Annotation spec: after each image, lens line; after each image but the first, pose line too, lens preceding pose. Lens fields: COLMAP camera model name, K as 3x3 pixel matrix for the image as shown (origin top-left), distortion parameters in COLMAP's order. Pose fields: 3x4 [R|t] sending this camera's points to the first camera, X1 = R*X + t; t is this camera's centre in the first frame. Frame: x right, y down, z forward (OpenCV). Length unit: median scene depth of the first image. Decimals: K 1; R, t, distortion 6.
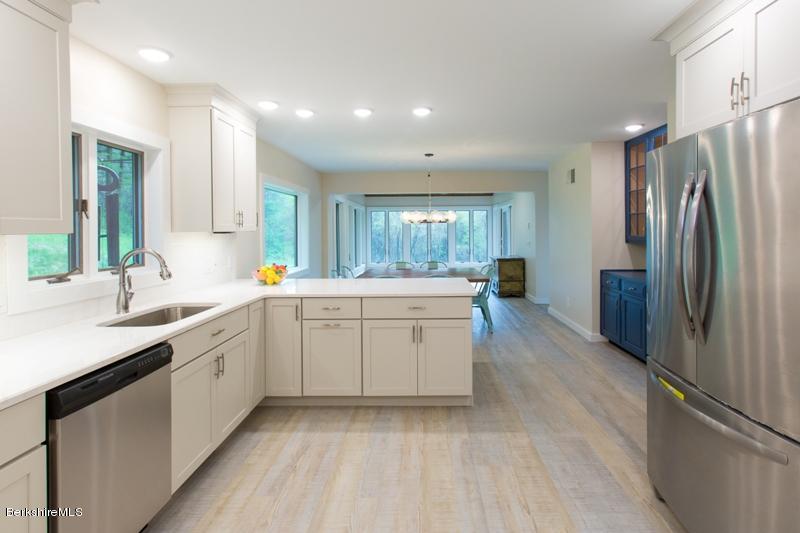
lens RADIAL K [[412.8, 0, 404.5], [0, 412.8, 233.0], [0, 0, 1]] dist [-0.001773, 0.000370]
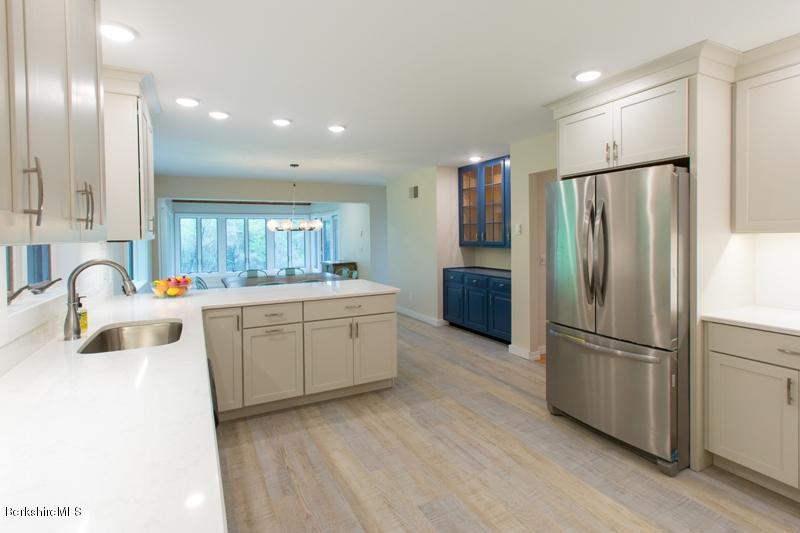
lens RADIAL K [[393.7, 0, 397.5], [0, 393.7, 241.5], [0, 0, 1]] dist [-0.010498, 0.000253]
pose [[0.882654, -0.009817, 0.469921, -0.359210], [0.008771, 0.999952, 0.004414, 0.001697], [-0.469942, 0.000226, 0.882697, 0.007455]]
